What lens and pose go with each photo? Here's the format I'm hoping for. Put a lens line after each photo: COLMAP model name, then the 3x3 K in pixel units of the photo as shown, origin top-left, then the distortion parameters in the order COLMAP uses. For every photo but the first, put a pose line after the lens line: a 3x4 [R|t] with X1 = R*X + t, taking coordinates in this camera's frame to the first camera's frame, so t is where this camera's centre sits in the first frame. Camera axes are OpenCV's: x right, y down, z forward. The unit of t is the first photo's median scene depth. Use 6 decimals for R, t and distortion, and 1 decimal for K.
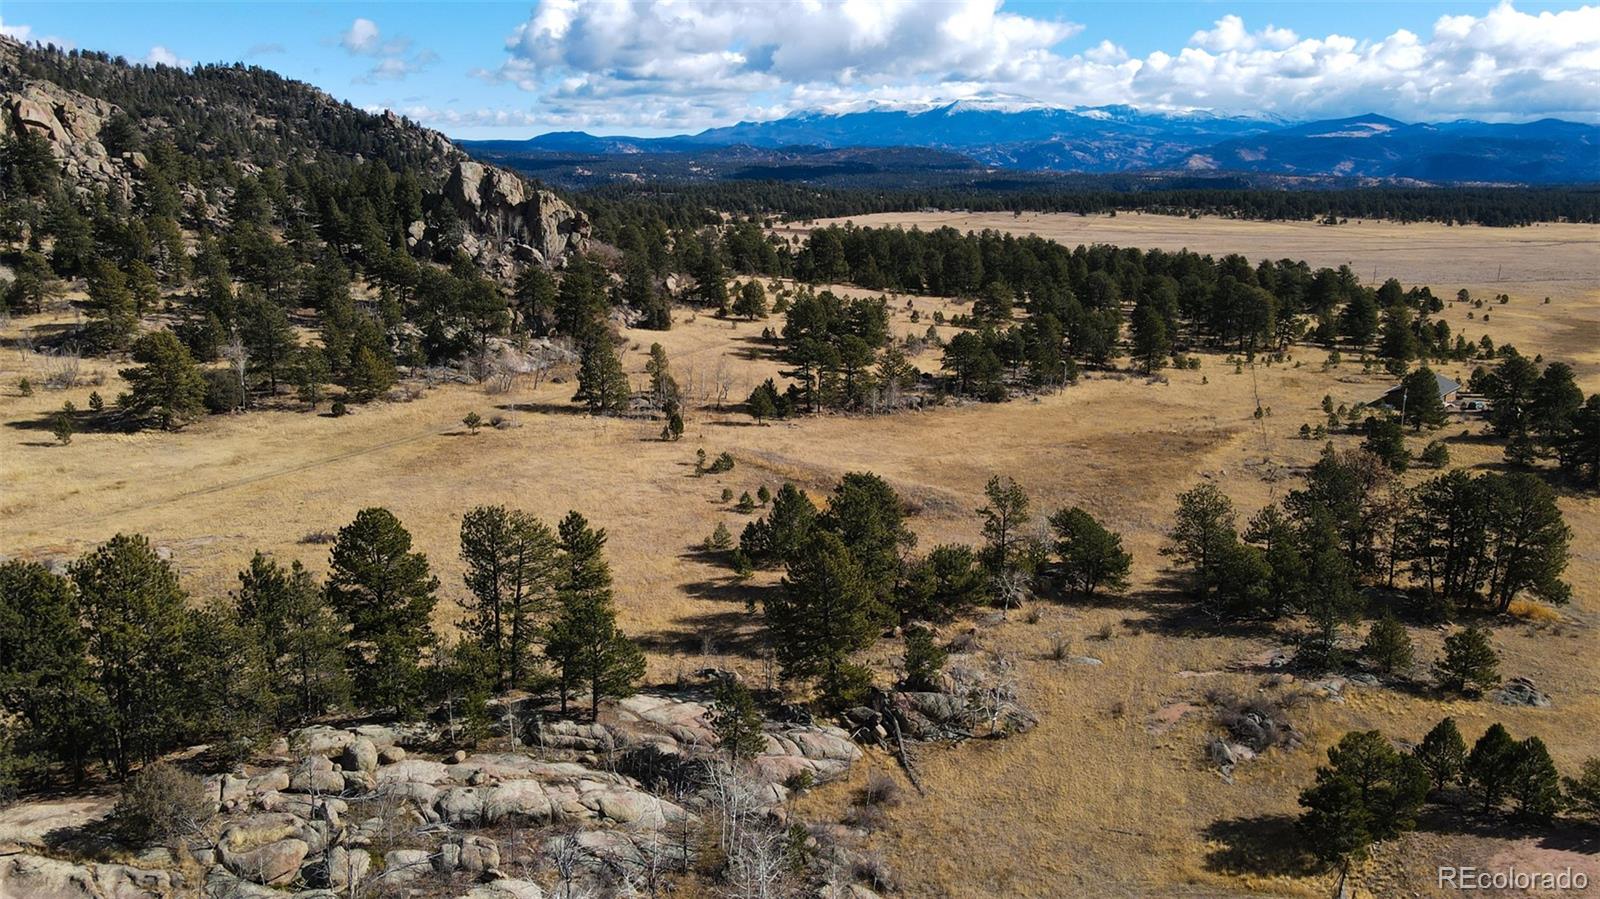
lens RADIAL K [[1167.8, 0, 803.8], [0, 1167.8, 445.3], [0, 0, 1]] dist [0.008753, 0.021097]
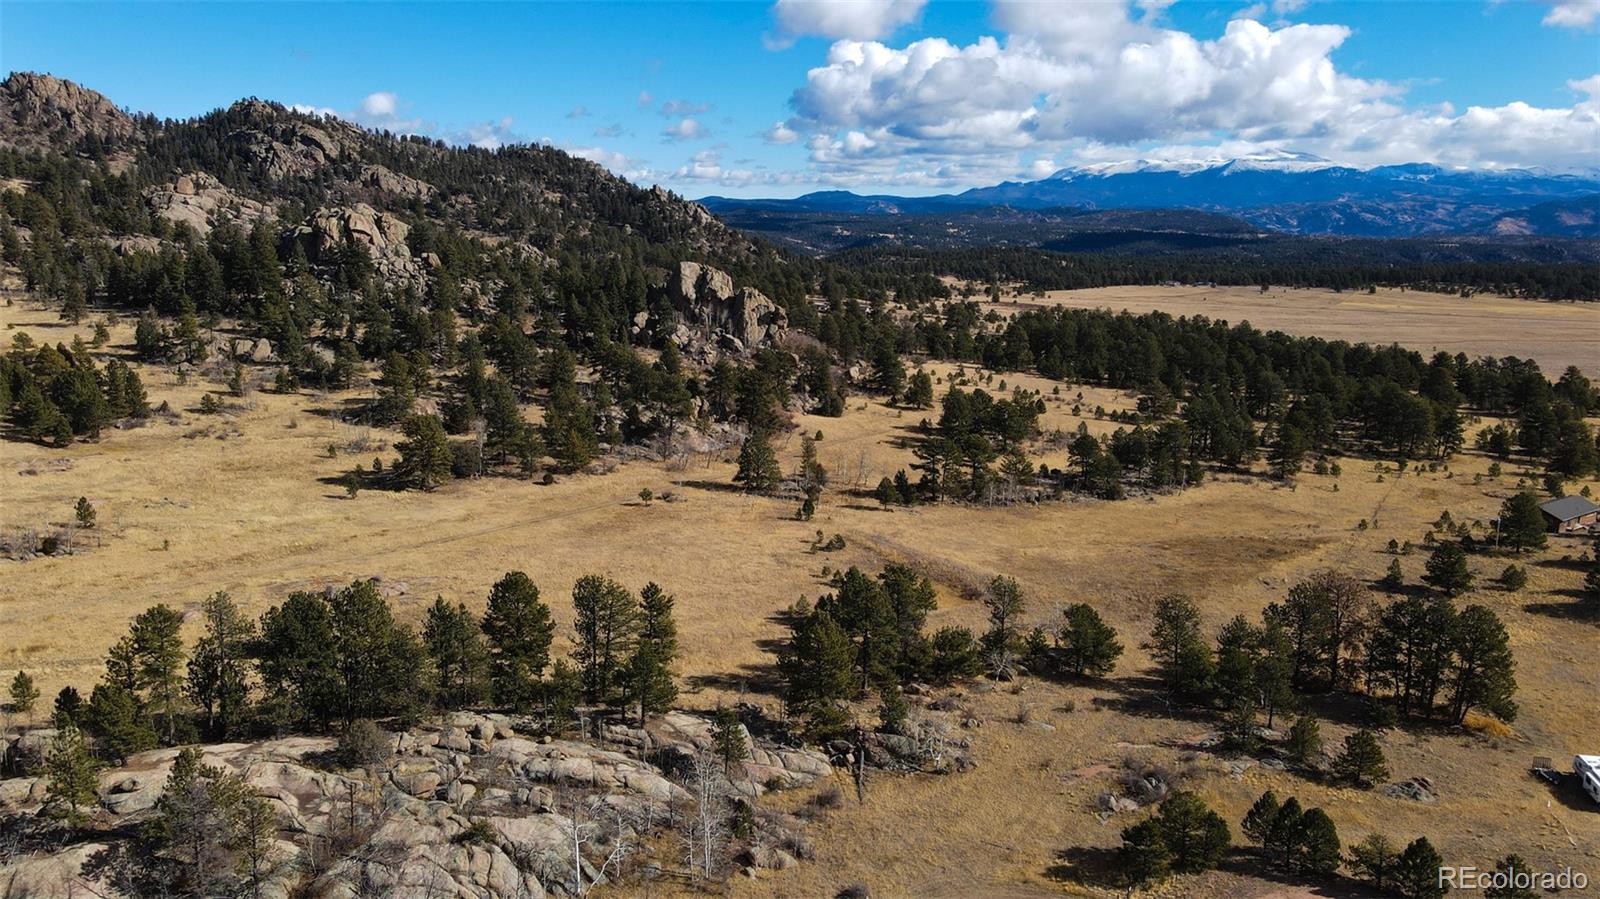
lens RADIAL K [[1167.8, 0, 804.8], [0, 1167.8, 459.6], [0, 0, 1]] dist [0.008753, 0.021097]
pose [[0.976441, 0.051288, -0.209603, 0.141163], [-0.058792, 0.997828, -0.029727, -0.031340], [0.207623, 0.041349, 0.977335, -0.185254]]
